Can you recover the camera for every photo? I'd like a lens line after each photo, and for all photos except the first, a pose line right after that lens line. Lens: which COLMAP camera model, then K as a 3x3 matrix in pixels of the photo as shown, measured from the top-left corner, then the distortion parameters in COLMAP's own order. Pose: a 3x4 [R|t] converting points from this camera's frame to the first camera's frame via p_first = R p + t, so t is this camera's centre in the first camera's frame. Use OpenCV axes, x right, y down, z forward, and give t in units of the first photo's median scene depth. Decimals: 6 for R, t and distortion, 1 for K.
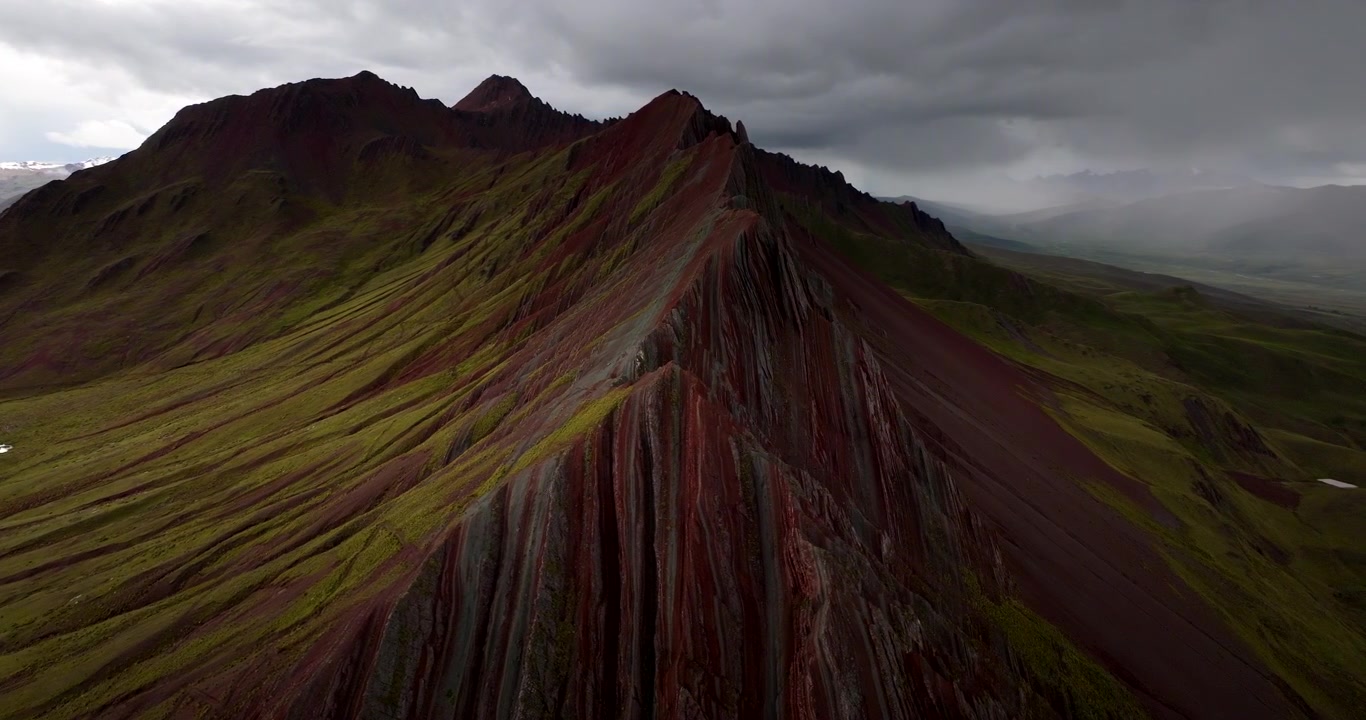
lens RADIAL K [[974.0, 0, 683.0], [0, 974.0, 360.0], [0, 0, 1]] dist [0.005729, 0.008197]
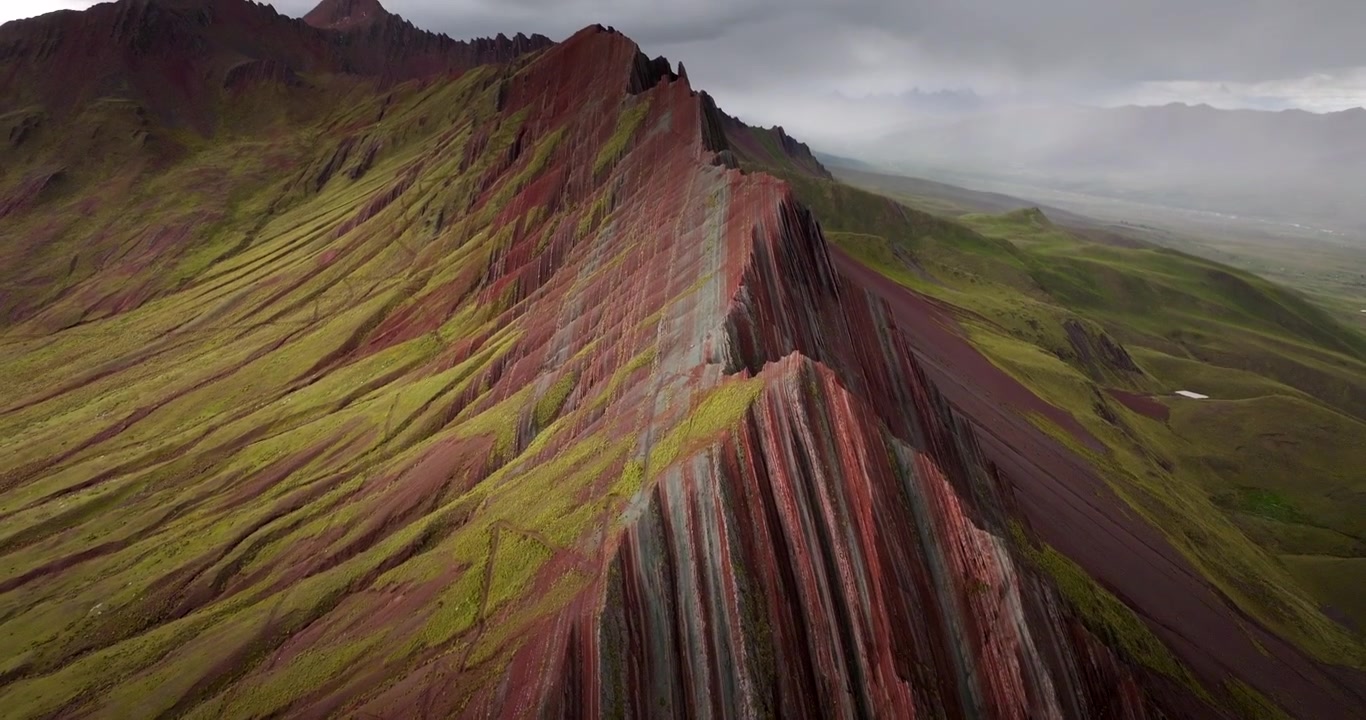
lens RADIAL K [[974.0, 0, 683.0], [0, 974.0, 360.0], [0, 0, 1]] dist [0.005729, 0.008197]
pose [[0.986022, -0.037319, 0.162381, -0.127317], [0.023562, 0.996031, 0.085834, -0.034683], [-0.164940, -0.080809, 0.982988, 0.007880]]
